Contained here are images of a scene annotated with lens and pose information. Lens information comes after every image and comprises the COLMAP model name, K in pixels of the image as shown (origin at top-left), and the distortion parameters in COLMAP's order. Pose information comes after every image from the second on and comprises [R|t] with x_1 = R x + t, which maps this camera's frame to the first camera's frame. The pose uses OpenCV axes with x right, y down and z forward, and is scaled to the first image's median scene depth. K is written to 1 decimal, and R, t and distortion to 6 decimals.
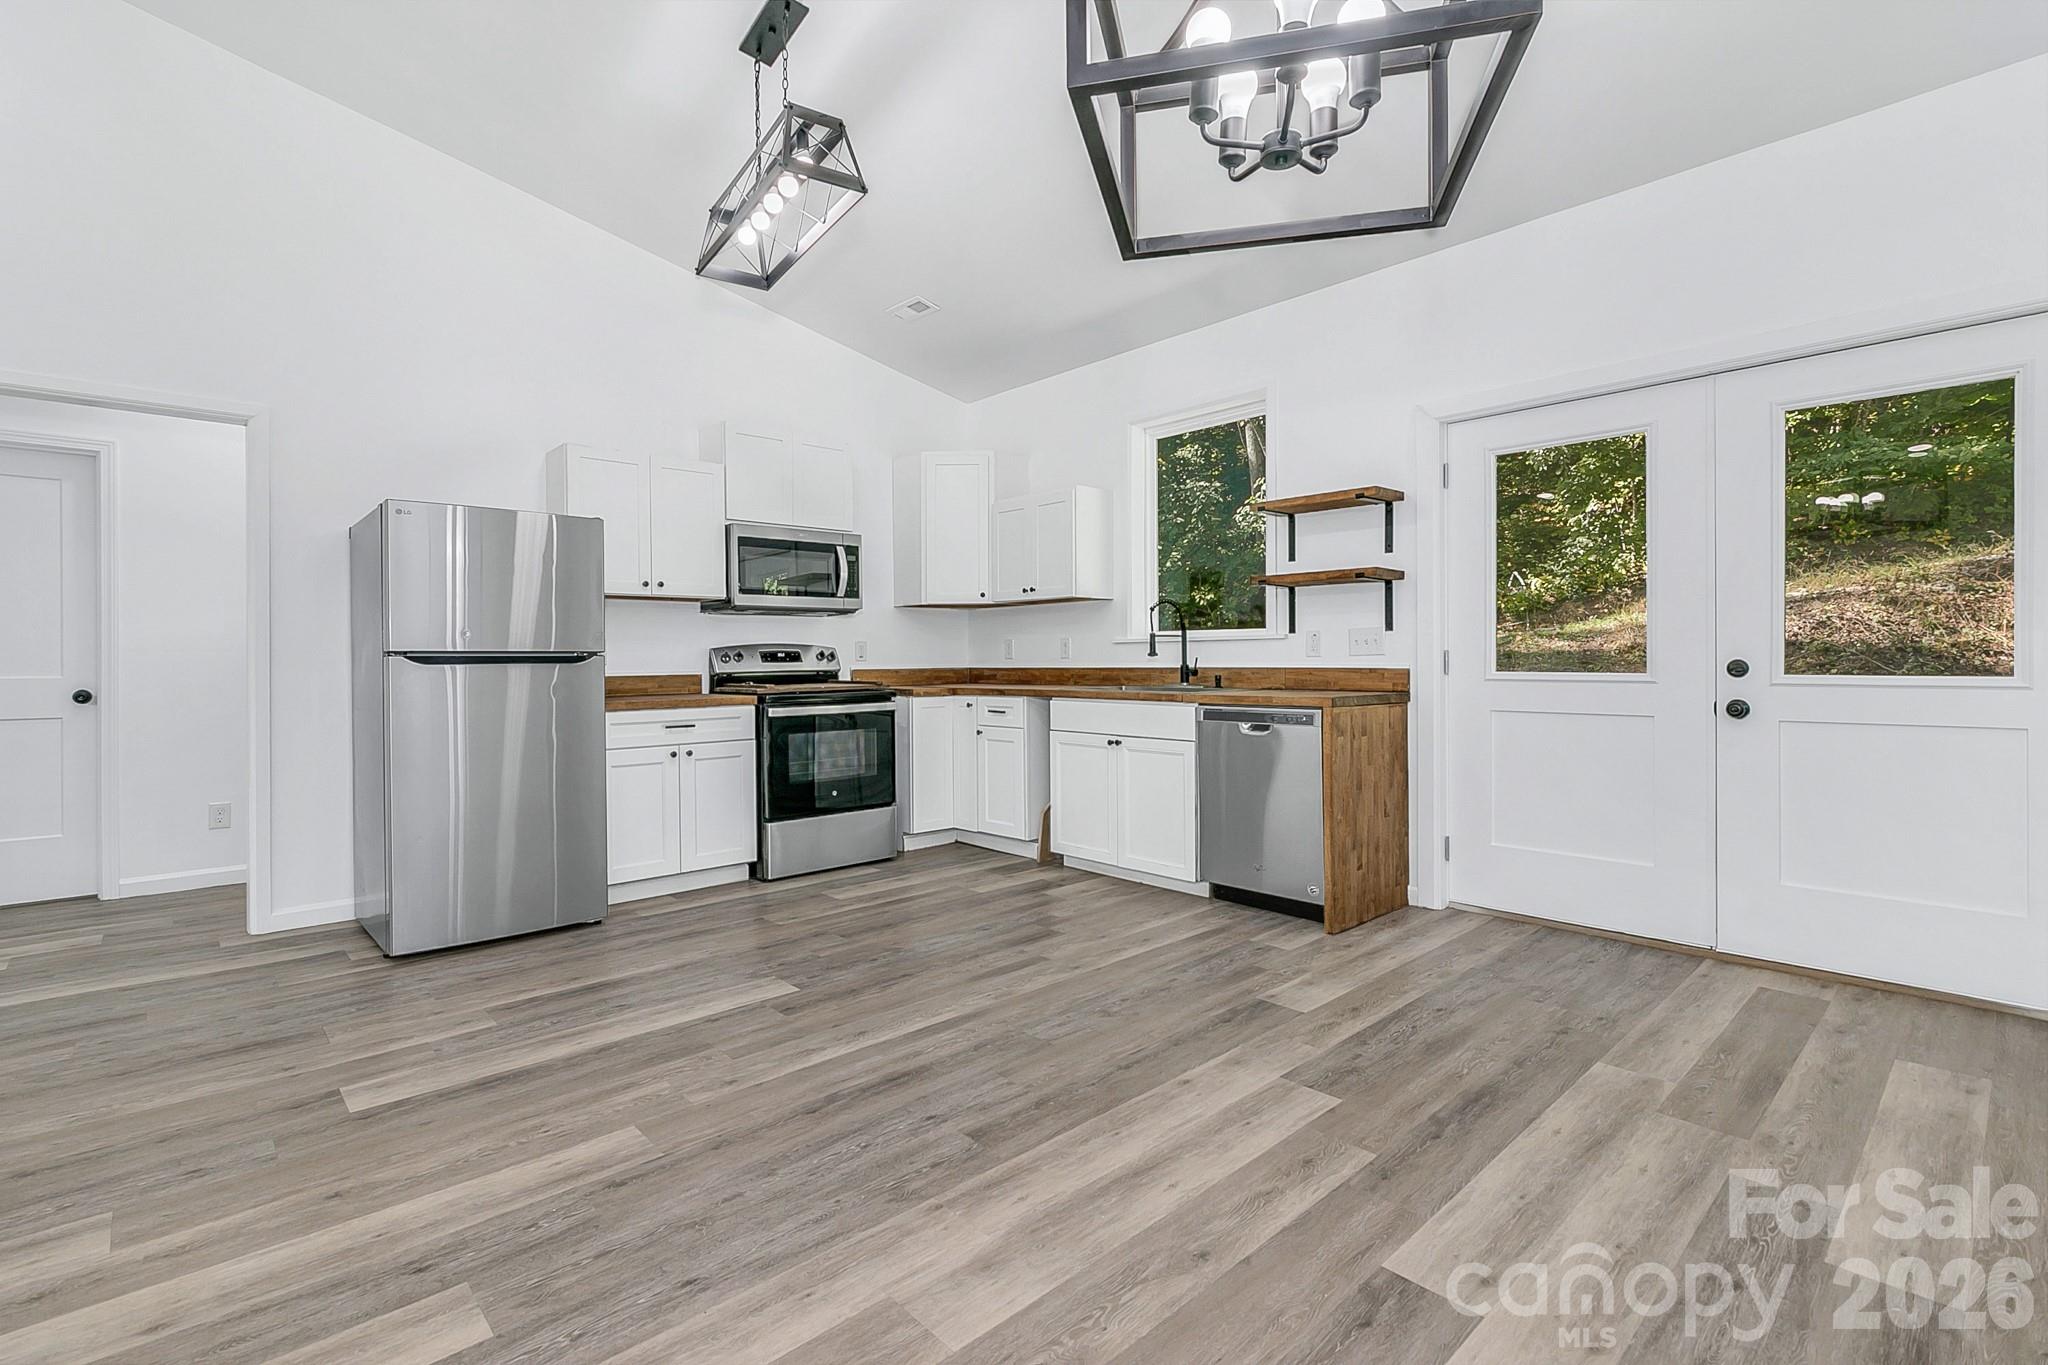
lens RADIAL K [[940.9, 0, 1016.0], [0, 940.9, 661.1], [0, 0, 1]] dist [-0.001229, 0.000493]
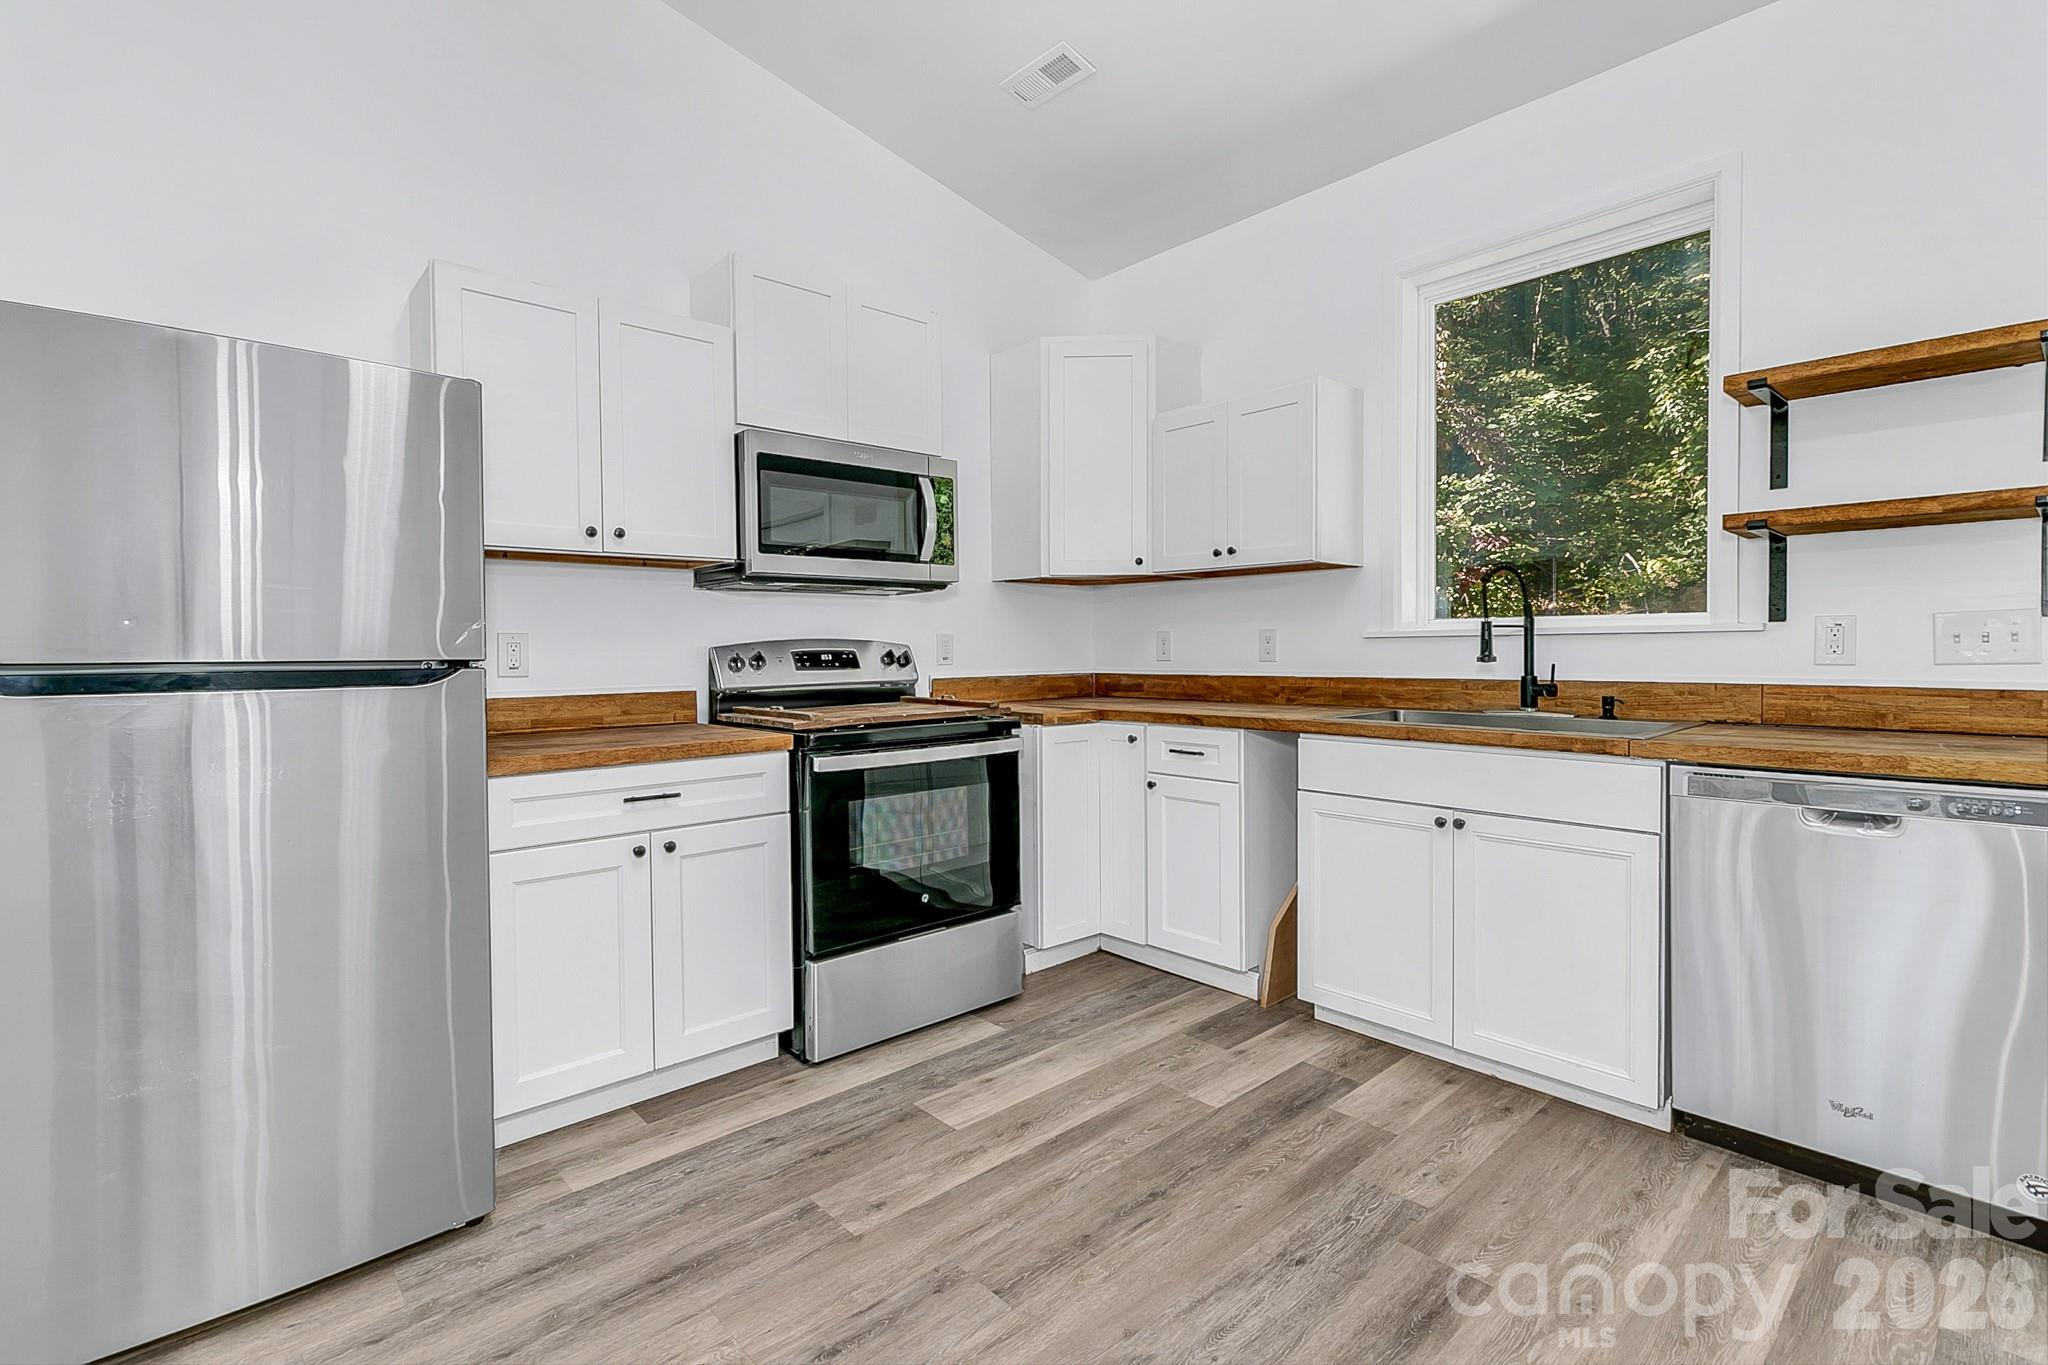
lens RADIAL K [[940.9, 0, 1016.0], [0, 940.9, 661.1], [0, 0, 1]] dist [-0.001229, 0.000493]
pose [[0.999961, -0.000047, -0.008802, -0.138628], [0.000141, 0.999943, 0.010666, -0.012153], [0.008801, -0.010666, 0.999904, 0.446299]]
